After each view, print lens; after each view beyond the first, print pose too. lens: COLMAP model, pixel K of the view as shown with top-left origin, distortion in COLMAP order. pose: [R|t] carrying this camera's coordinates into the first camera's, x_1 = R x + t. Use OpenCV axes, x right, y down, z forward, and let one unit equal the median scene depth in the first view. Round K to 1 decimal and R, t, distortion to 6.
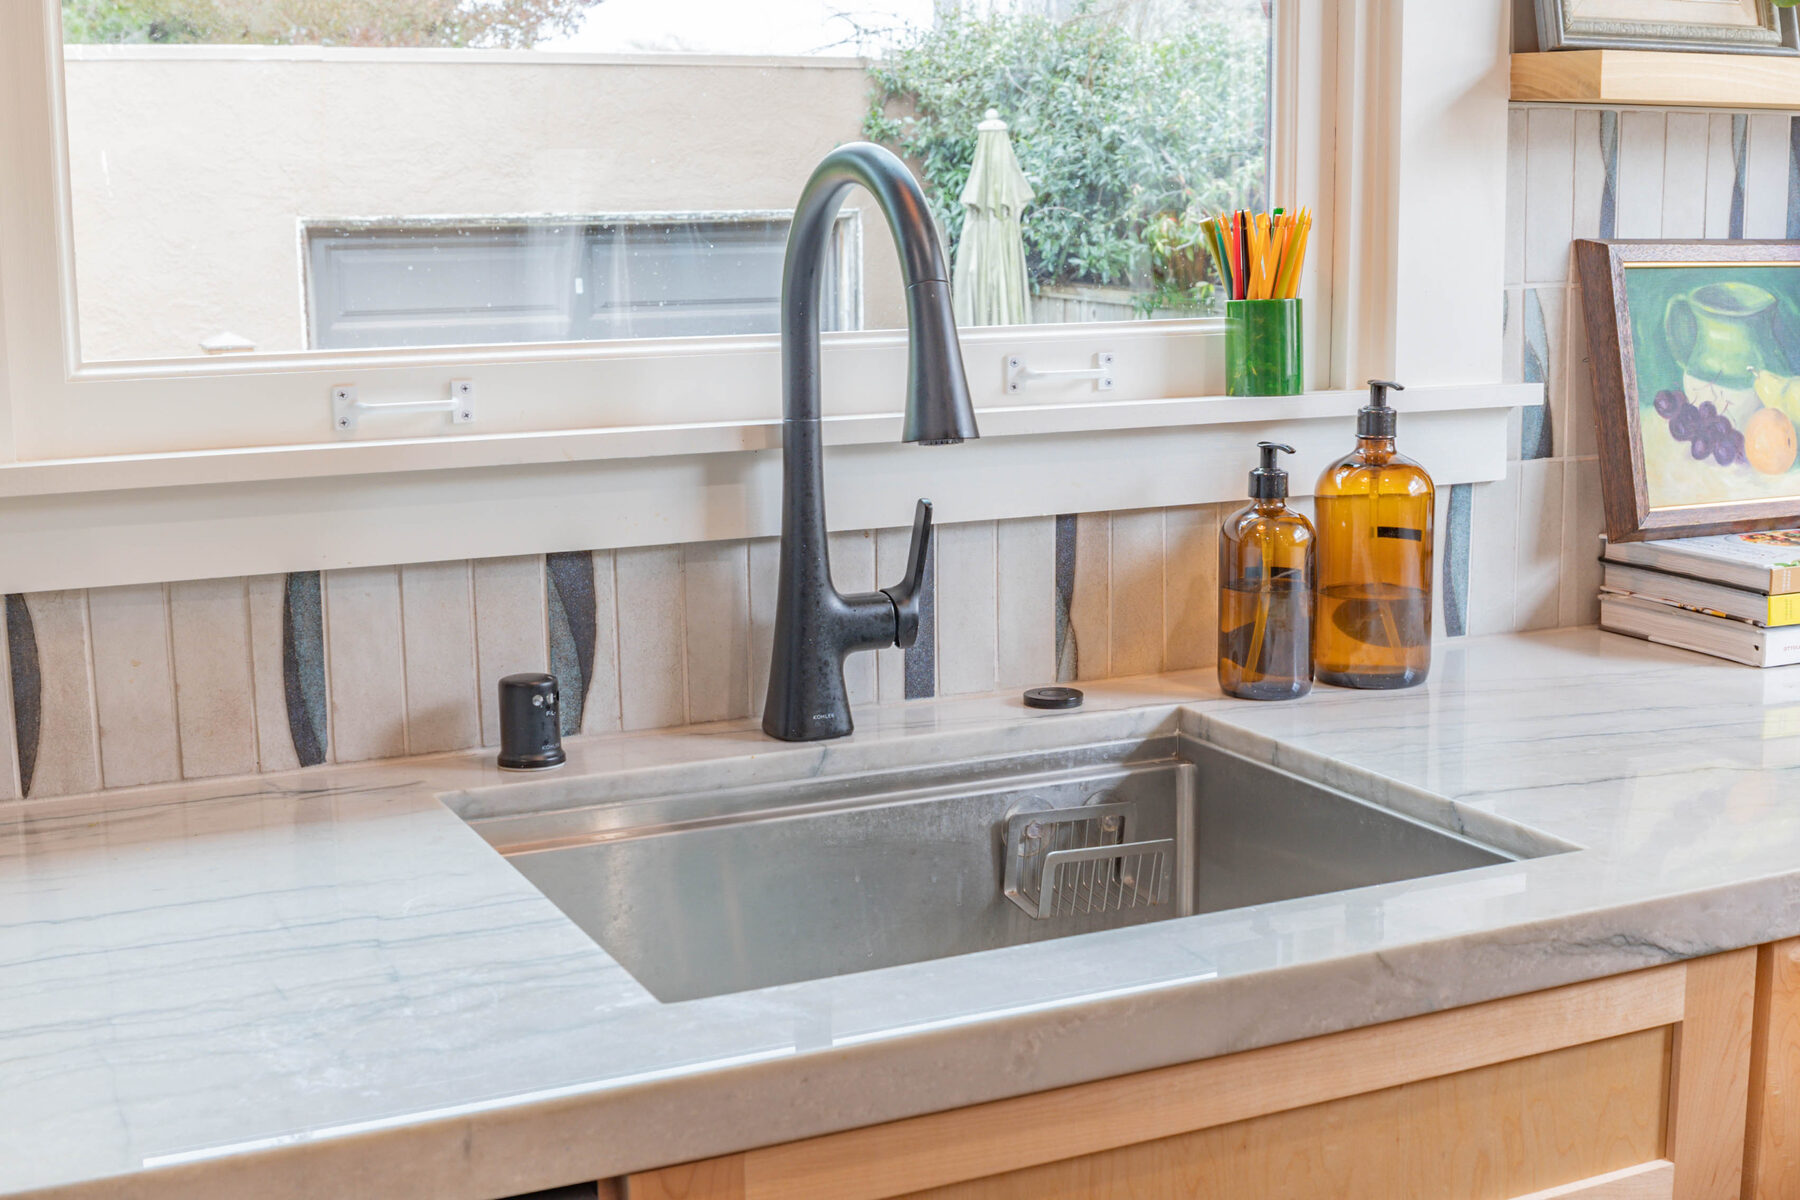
lens RADIAL K [[2247.6, 0, 900.0], [0, 2247.6, 600.0], [0, 0, 1]] dist [-0.072989, -0.052949]
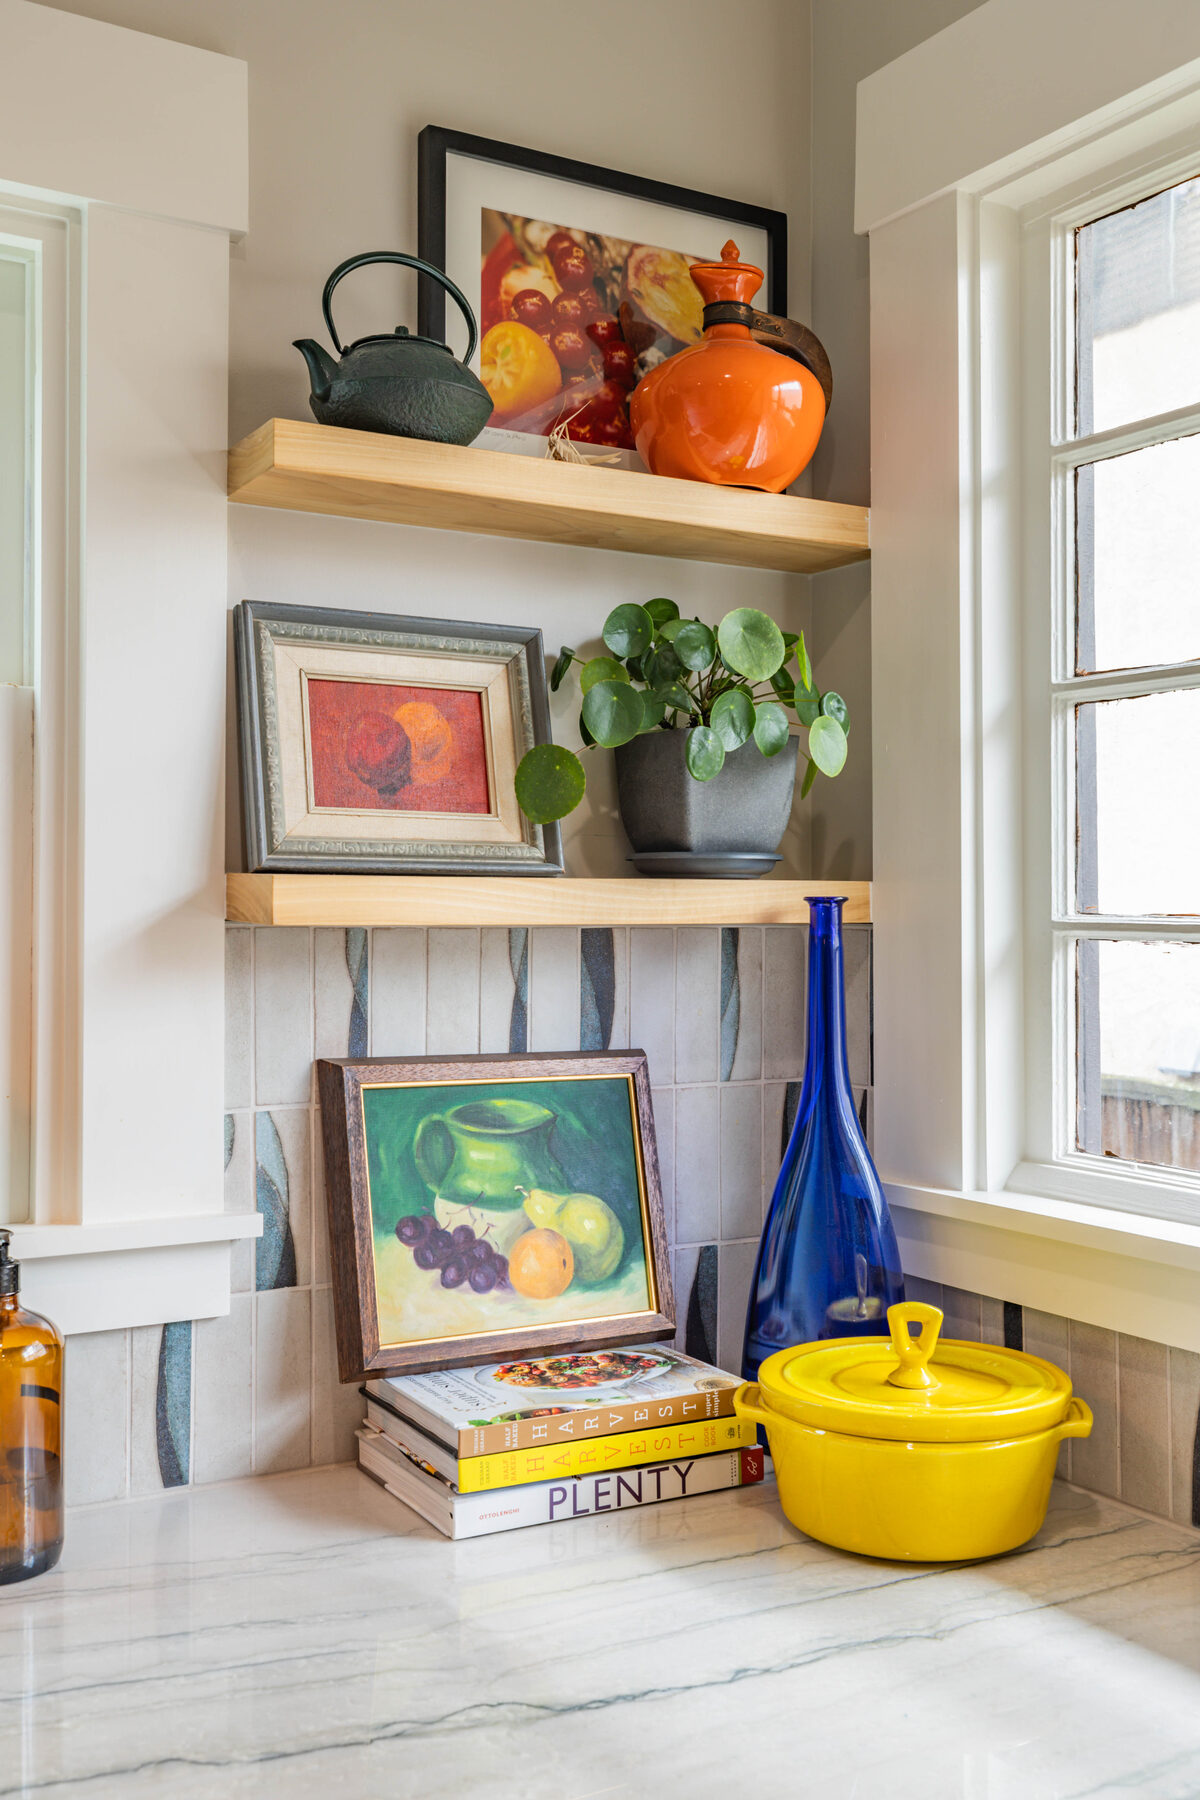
lens RADIAL K [[1759.5, 0, 609.9], [0, 1759.5, 906.3], [0, 0, 1]] dist [0.006578, -0.003021]
pose [[0.995193, 0.015562, 0.096693, 0.355959], [0.001923, 0.983999, -0.178163, -0.090854], [-0.097918, 0.177492, 0.979239, 0.224394]]
